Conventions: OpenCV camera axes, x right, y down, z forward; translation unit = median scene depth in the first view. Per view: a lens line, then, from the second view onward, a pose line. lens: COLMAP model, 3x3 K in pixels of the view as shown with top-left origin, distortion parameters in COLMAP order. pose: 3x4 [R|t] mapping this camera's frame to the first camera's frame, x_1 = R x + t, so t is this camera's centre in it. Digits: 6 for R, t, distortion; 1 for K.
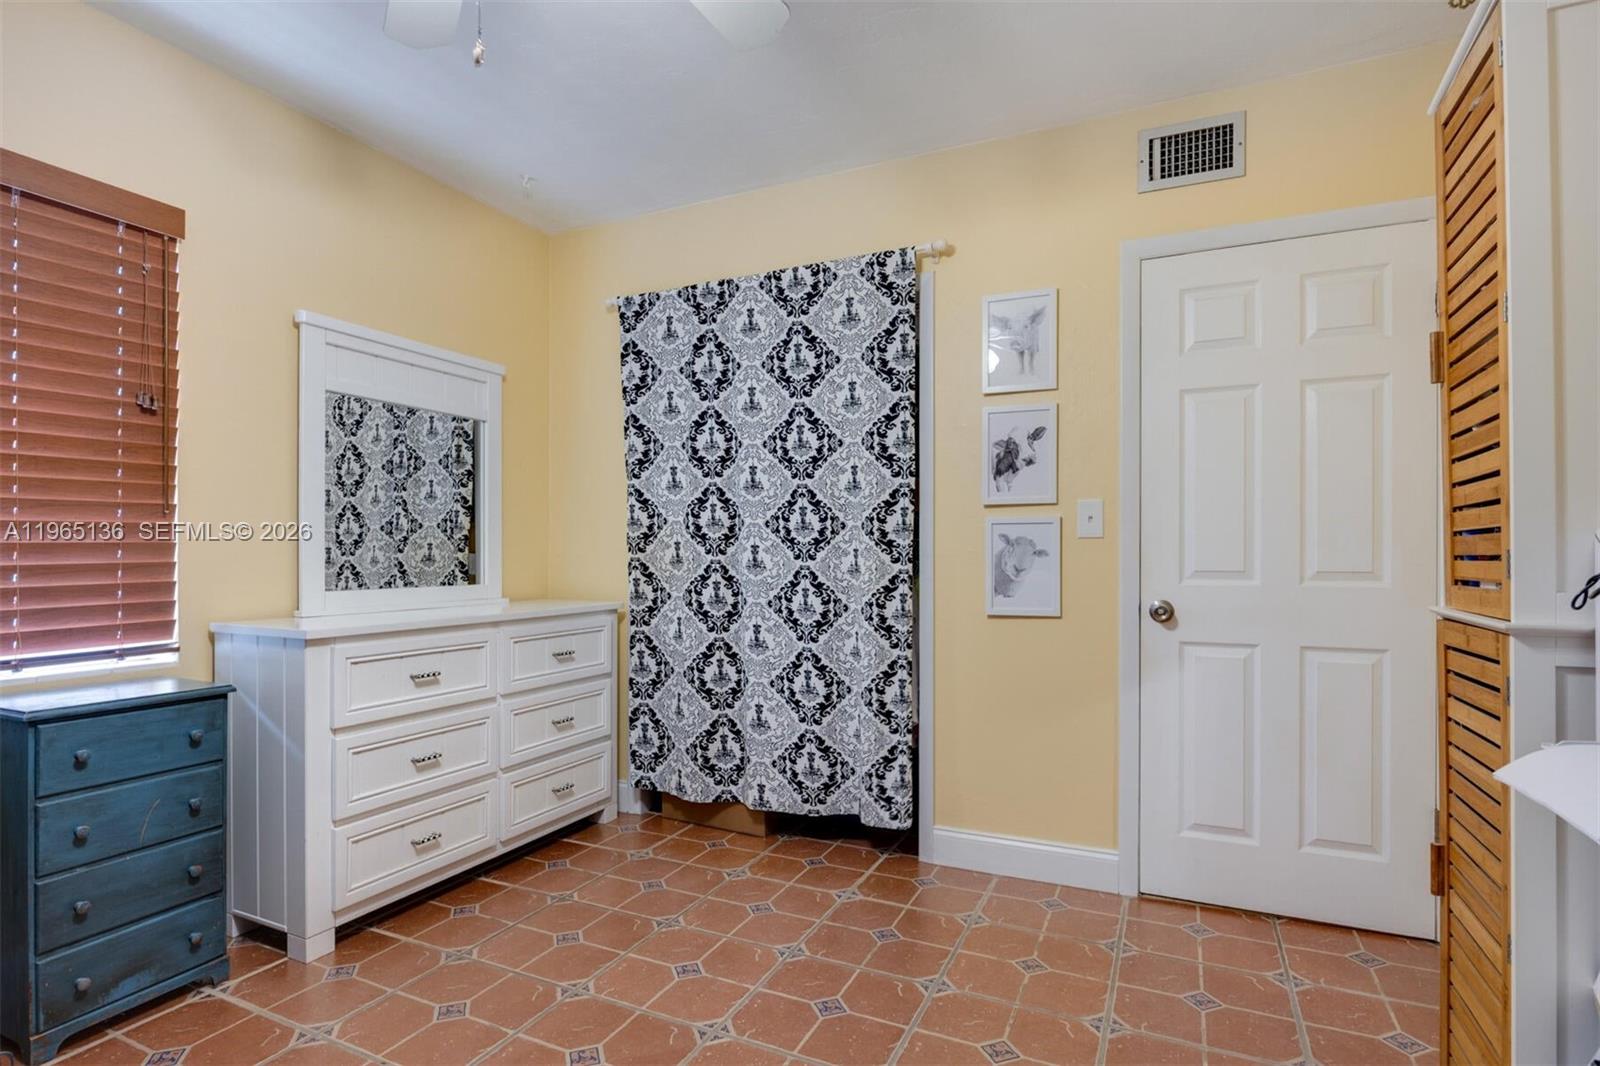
lens RADIAL K [[797.6, 0, 804.3], [0, 797.6, 530.0], [0, 0, 1]] dist [-0.004816, -0.001567]
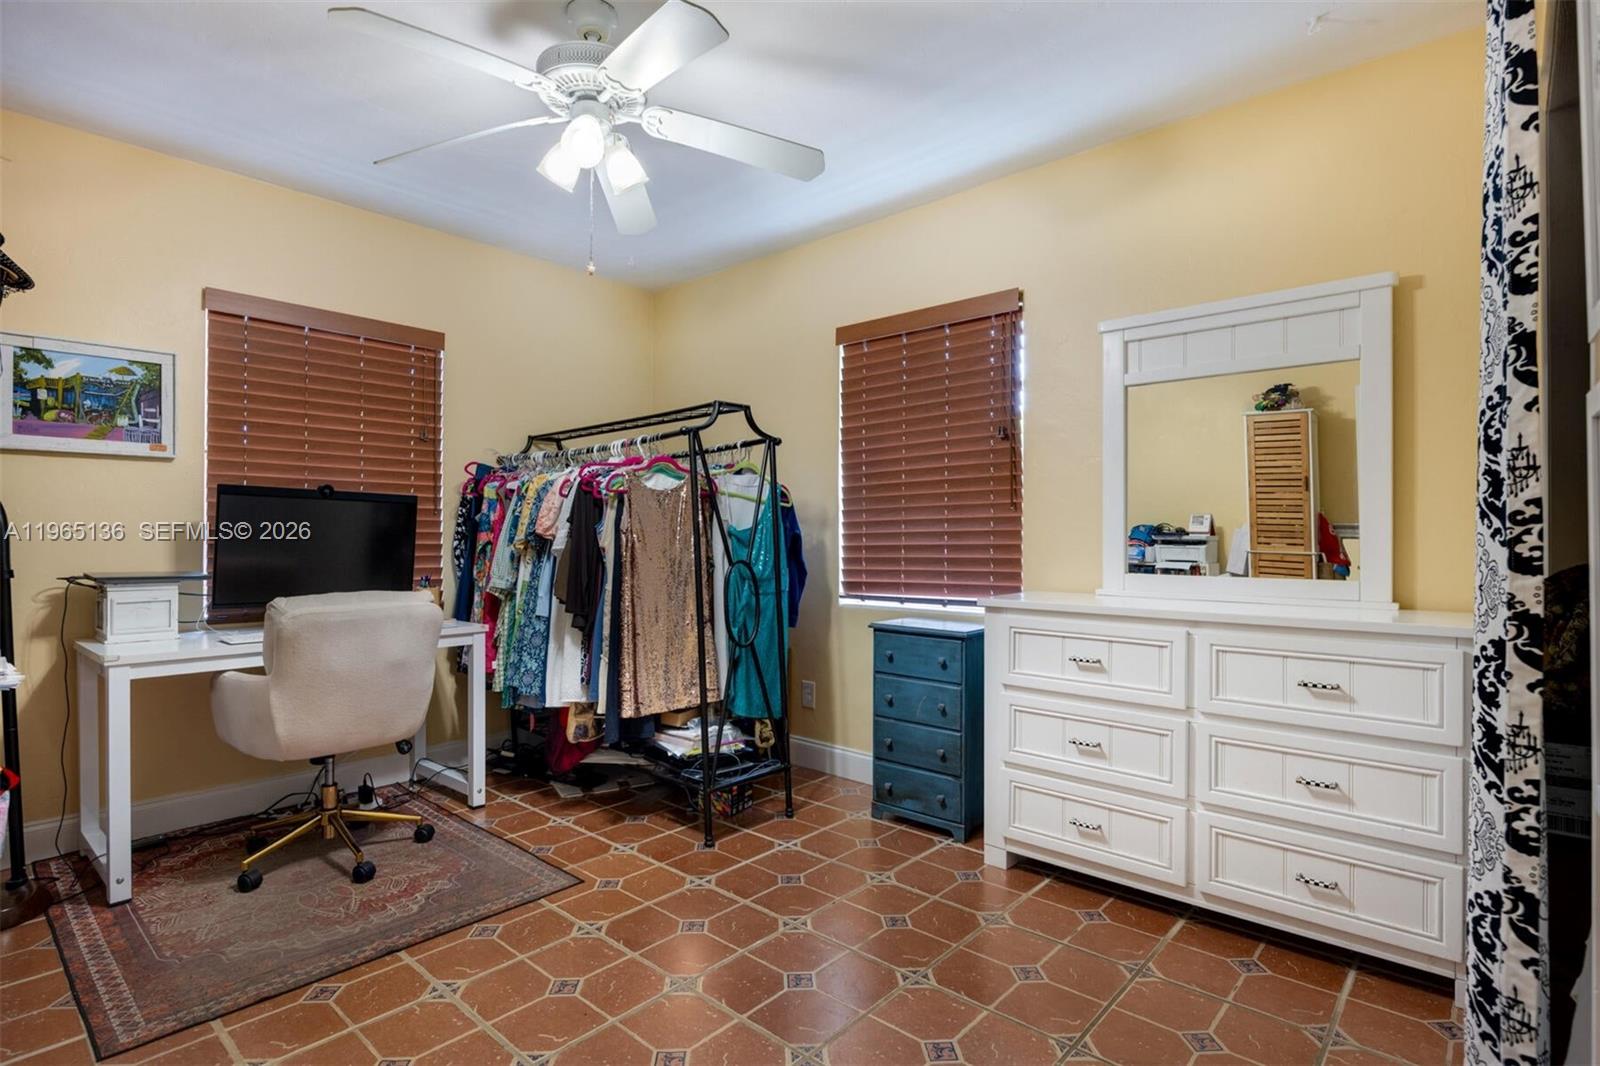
lens RADIAL K [[797.6, 0, 804.3], [0, 797.6, 530.0], [0, 0, 1]] dist [-0.004816, -0.001567]
pose [[-0.282857, -0.008376, -0.959126, 0.633768], [0.025207, 0.999552, -0.016163, 0.029916], [0.958831, -0.028748, -0.282519, 1.039785]]
